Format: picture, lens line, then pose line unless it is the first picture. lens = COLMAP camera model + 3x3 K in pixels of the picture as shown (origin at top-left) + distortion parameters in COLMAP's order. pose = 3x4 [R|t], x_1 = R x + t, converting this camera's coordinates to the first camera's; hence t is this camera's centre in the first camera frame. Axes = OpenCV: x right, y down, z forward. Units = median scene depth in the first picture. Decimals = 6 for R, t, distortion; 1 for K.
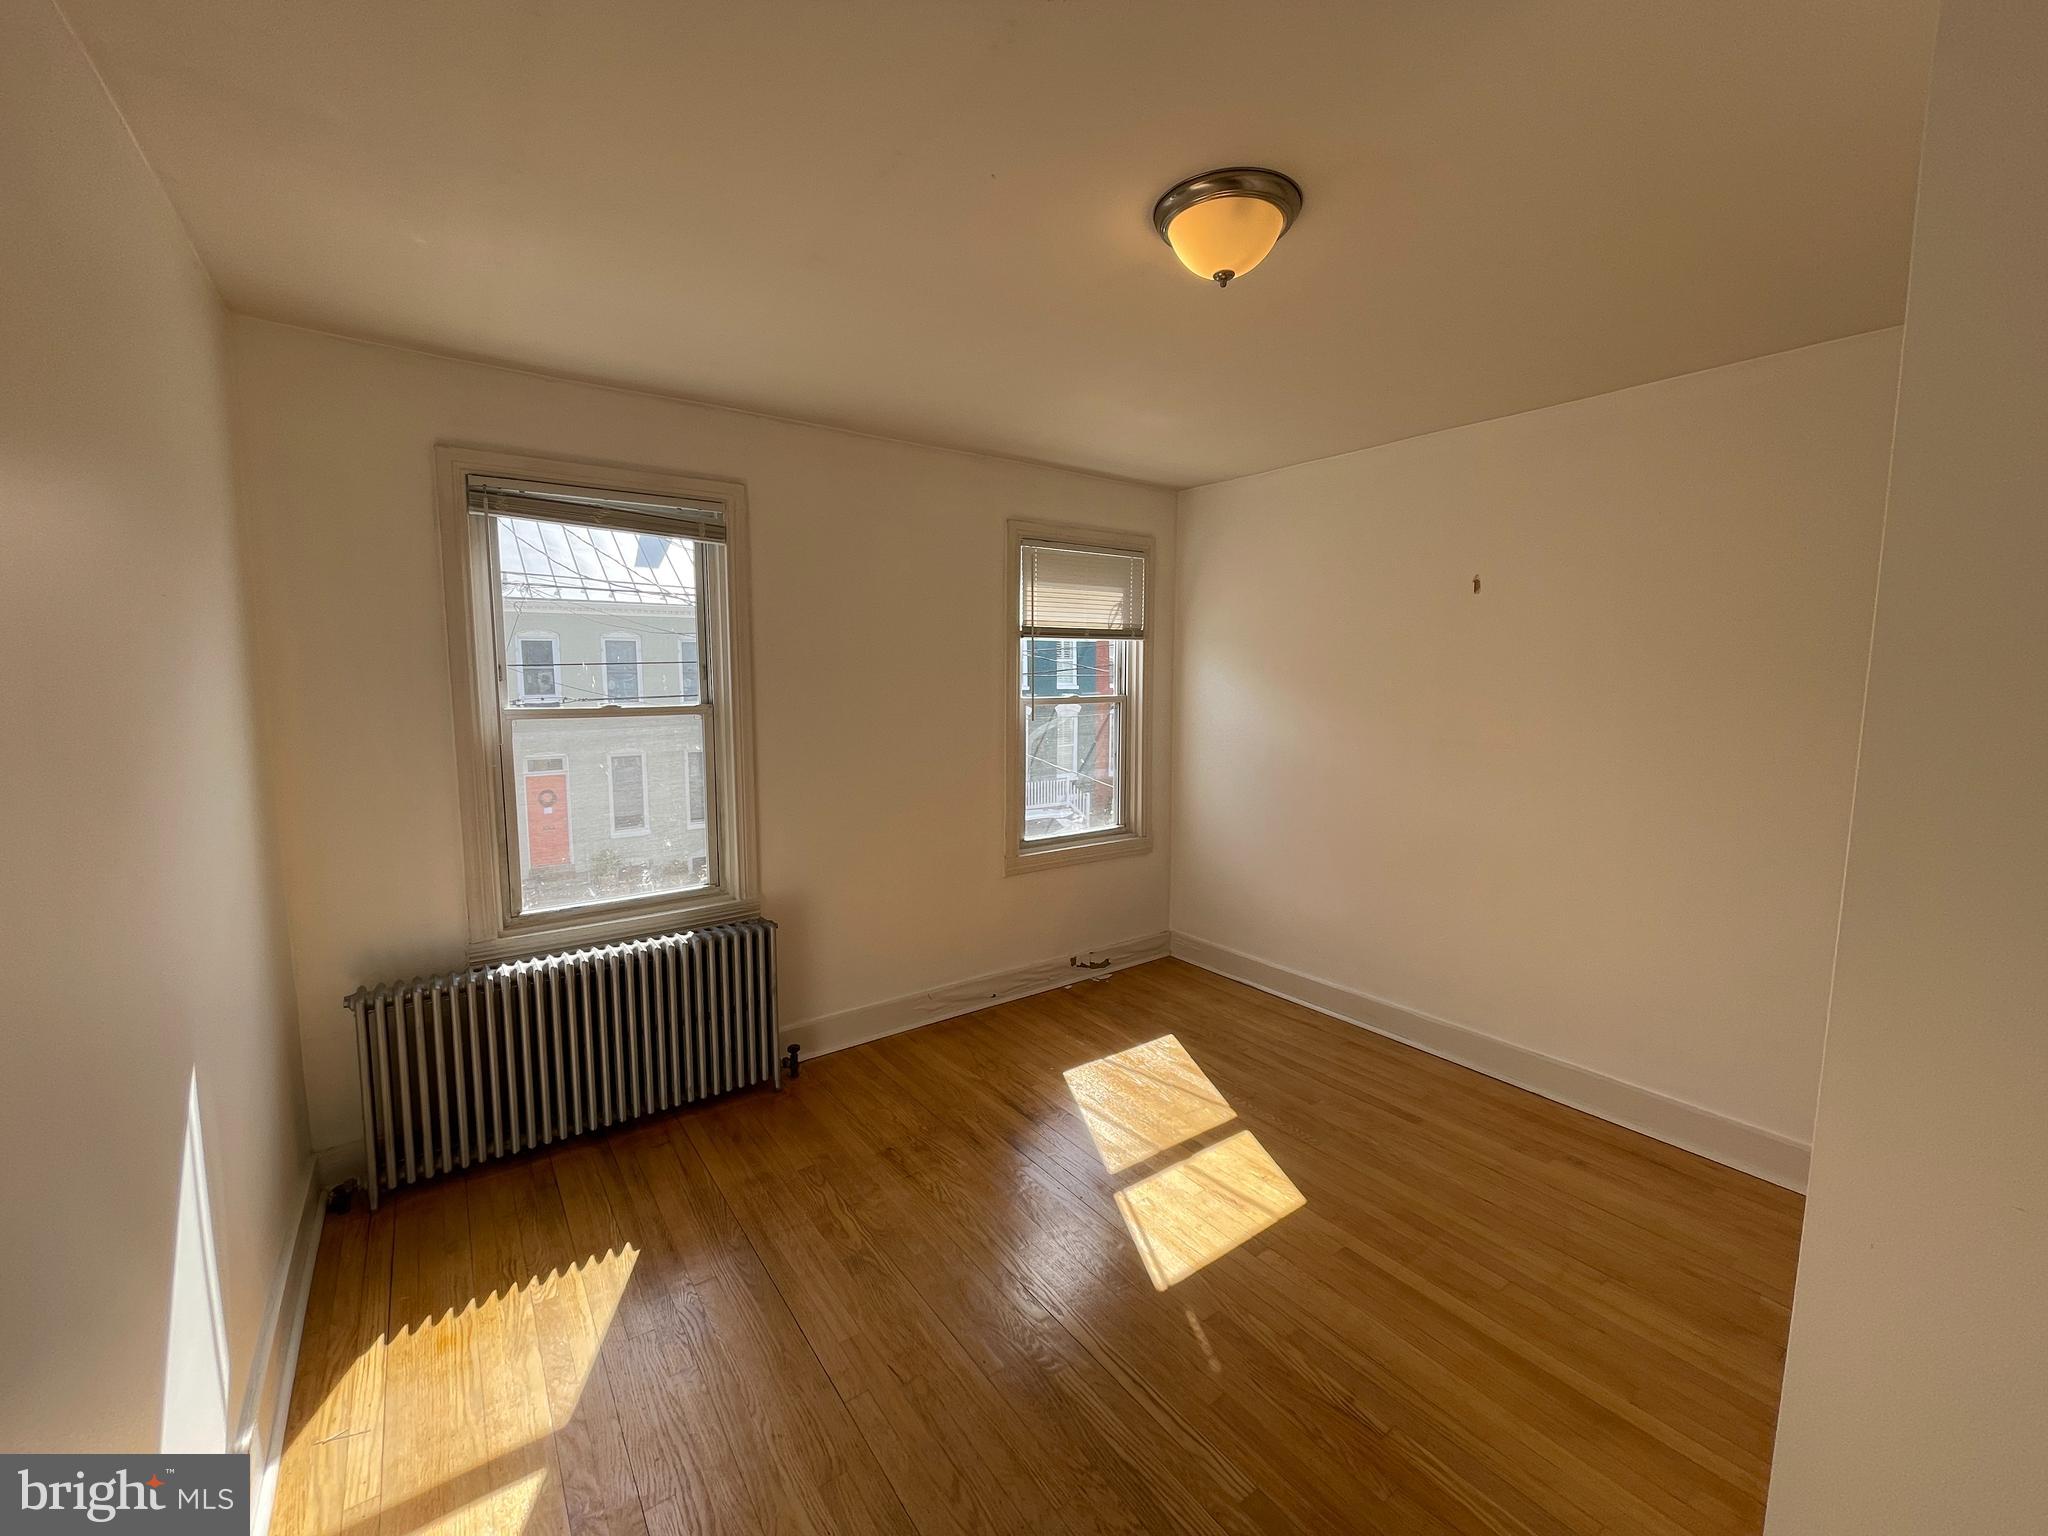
lens RADIAL K [[831.2, 0, 1026.1], [0, 831.2, 759.0], [0, 0, 1]] dist [0.002064, 0.000273]
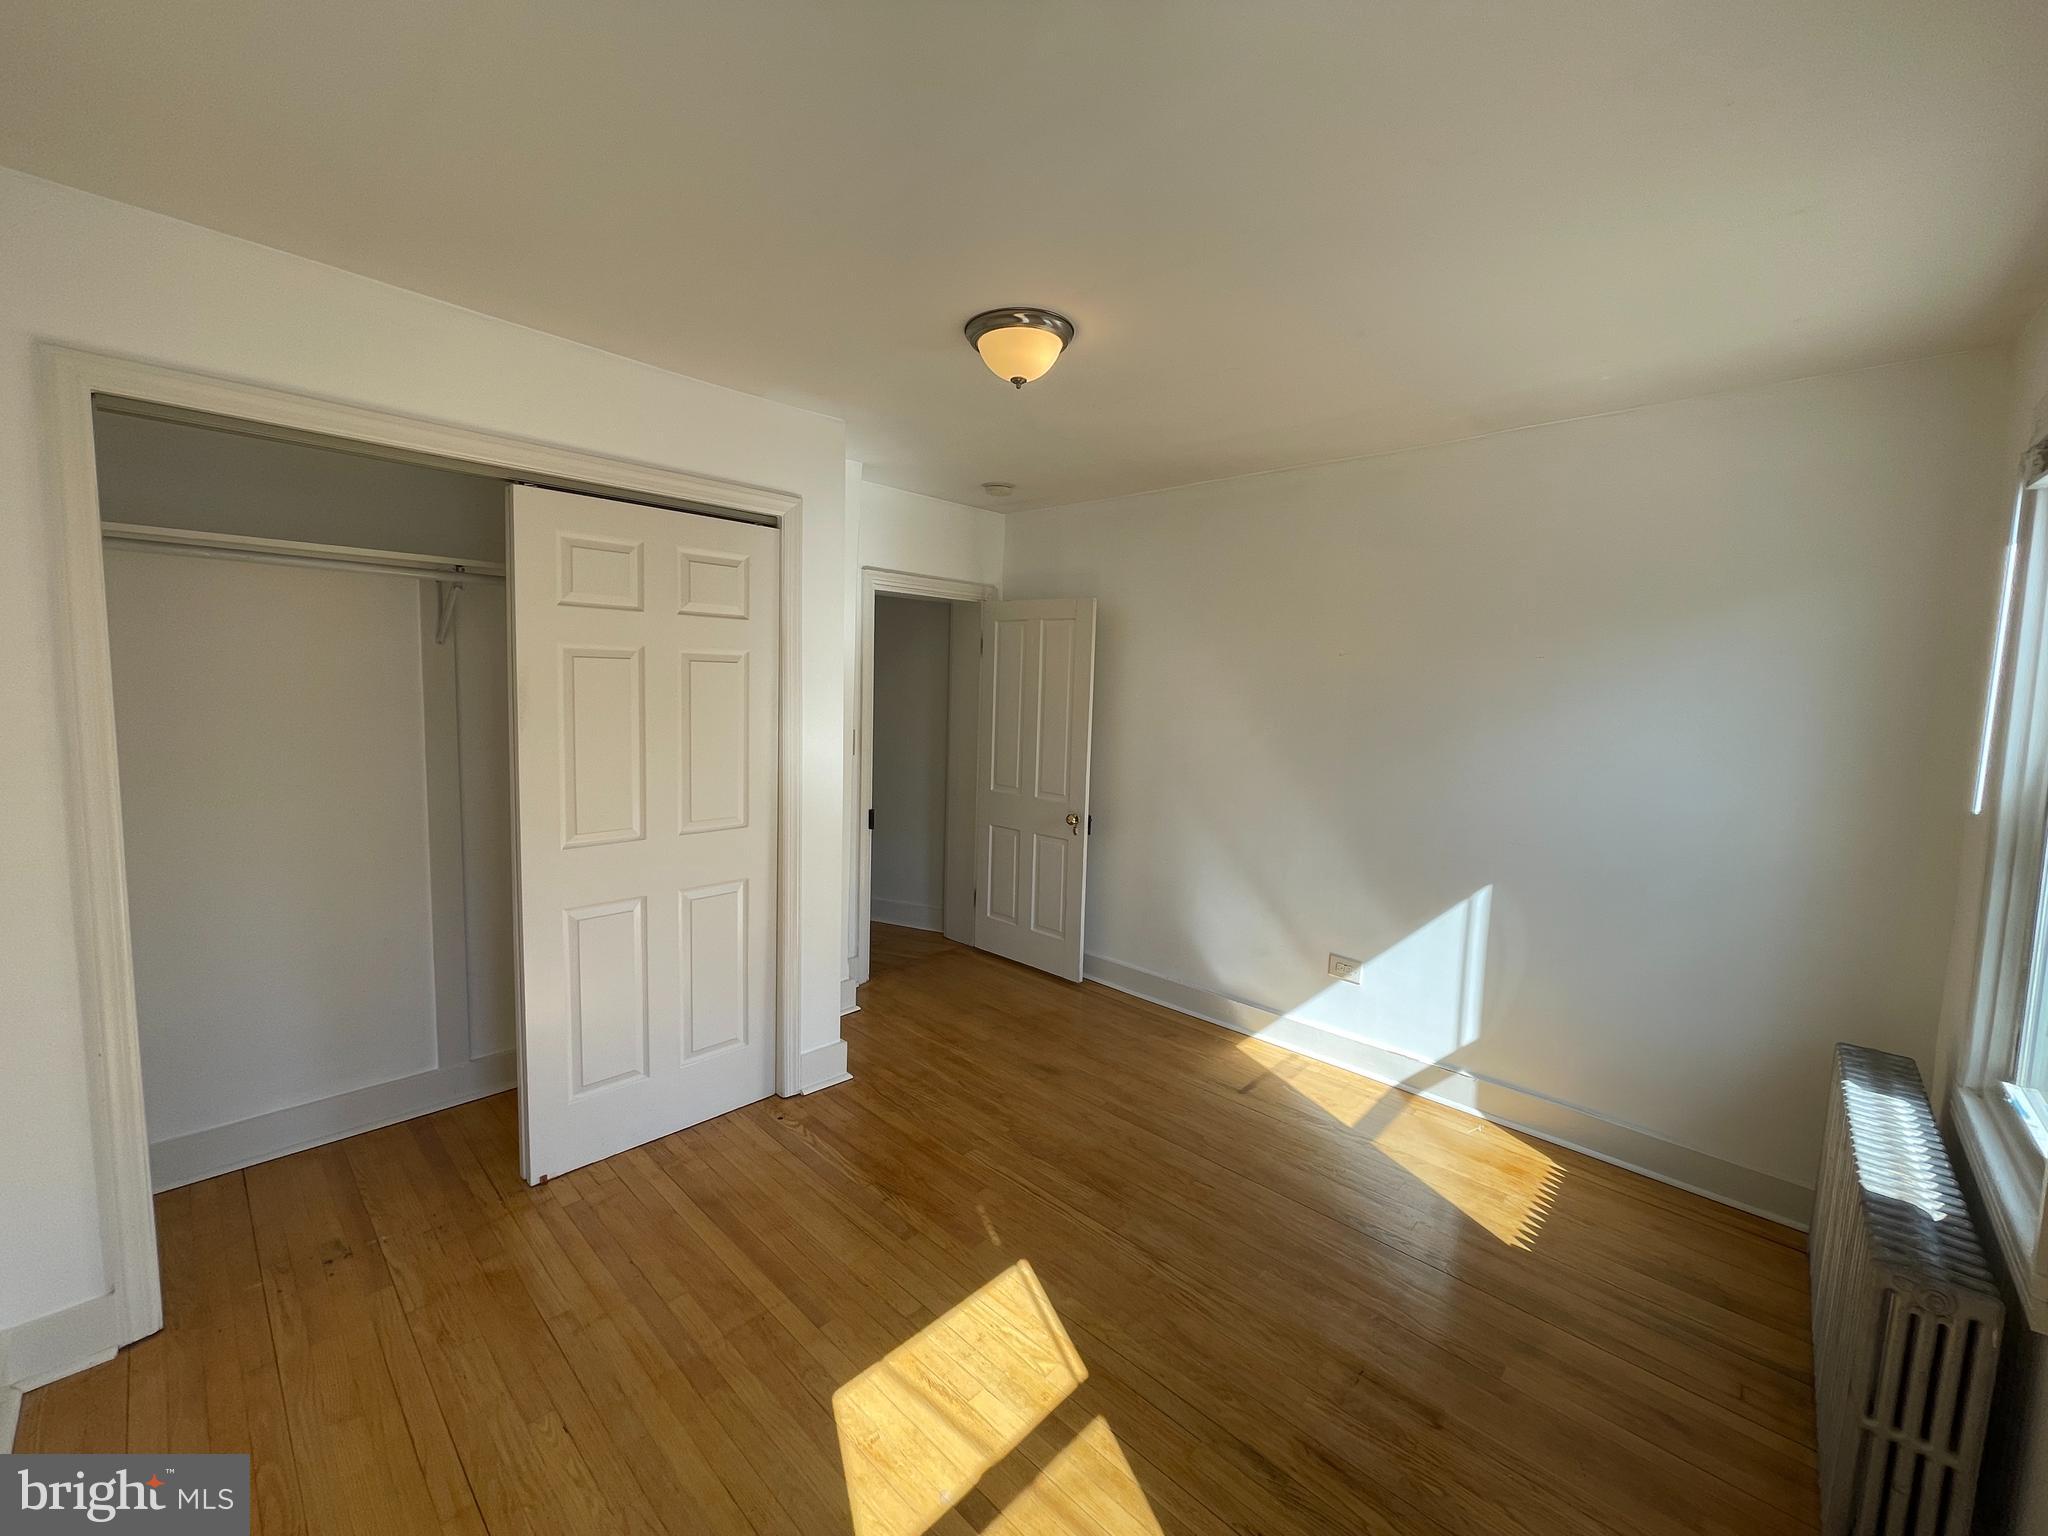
lens RADIAL K [[831.2, 0, 1026.1], [0, 831.2, 759.0], [0, 0, 1]] dist [0.002064, 0.000273]
pose [[-0.982811, -0.014269, -0.184065, 0.354852], [-0.051626, 0.978475, 0.199803, -0.200556], [0.177252, 0.205871, -0.962392, 1.851817]]
